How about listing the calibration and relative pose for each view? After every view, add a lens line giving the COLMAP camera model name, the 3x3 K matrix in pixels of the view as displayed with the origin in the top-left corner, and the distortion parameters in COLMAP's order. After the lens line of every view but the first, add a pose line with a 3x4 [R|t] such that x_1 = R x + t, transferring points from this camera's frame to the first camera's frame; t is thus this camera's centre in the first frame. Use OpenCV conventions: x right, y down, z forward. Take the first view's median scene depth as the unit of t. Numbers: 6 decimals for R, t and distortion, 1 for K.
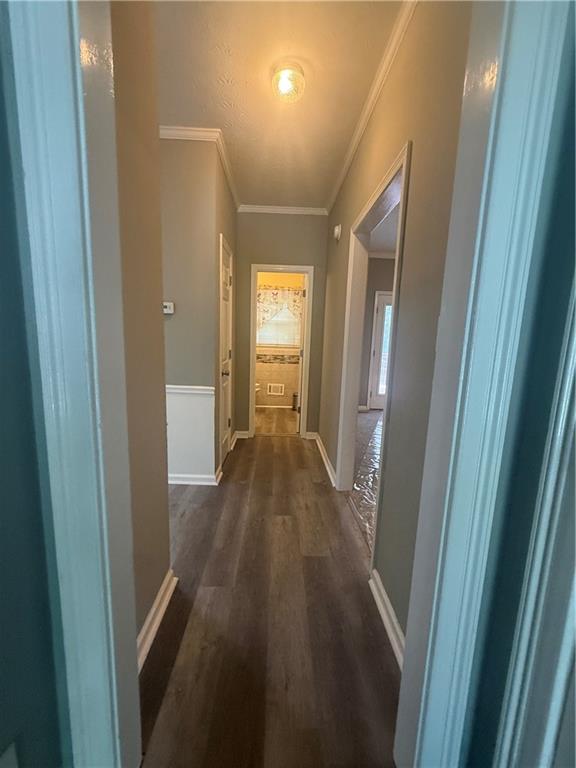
lens RADIAL K [[307.1, 0, 286.5], [0, 307.1, 384.3], [0, 0, 1]] dist [-0.001669, -0.000183]
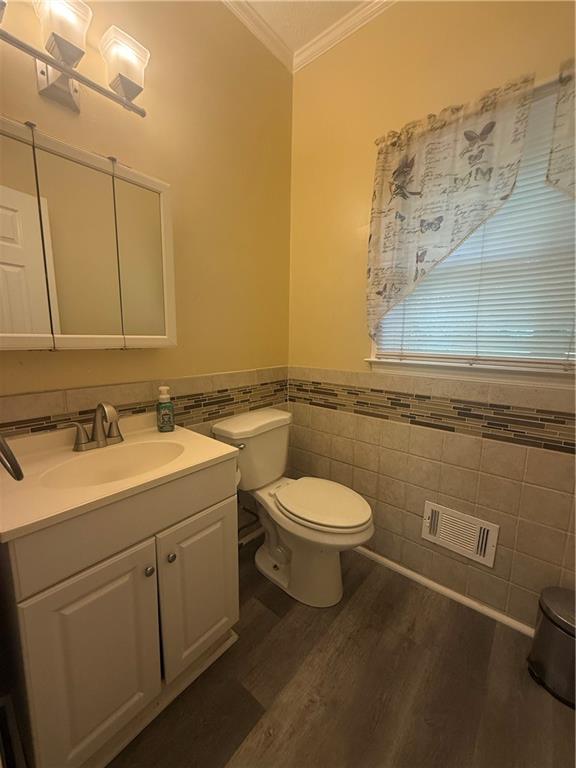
lens RADIAL K [[307.1, 0, 288.2], [0, 307.1, 385.7], [0, 0, 1]] dist [-0.001669, -0.000183]
pose [[0.737702, 0.080535, -0.670306, 0.023522], [-0.085936, 0.995985, 0.025087, -0.101810], [0.669635, 0.039097, 0.741660, 0.720790]]
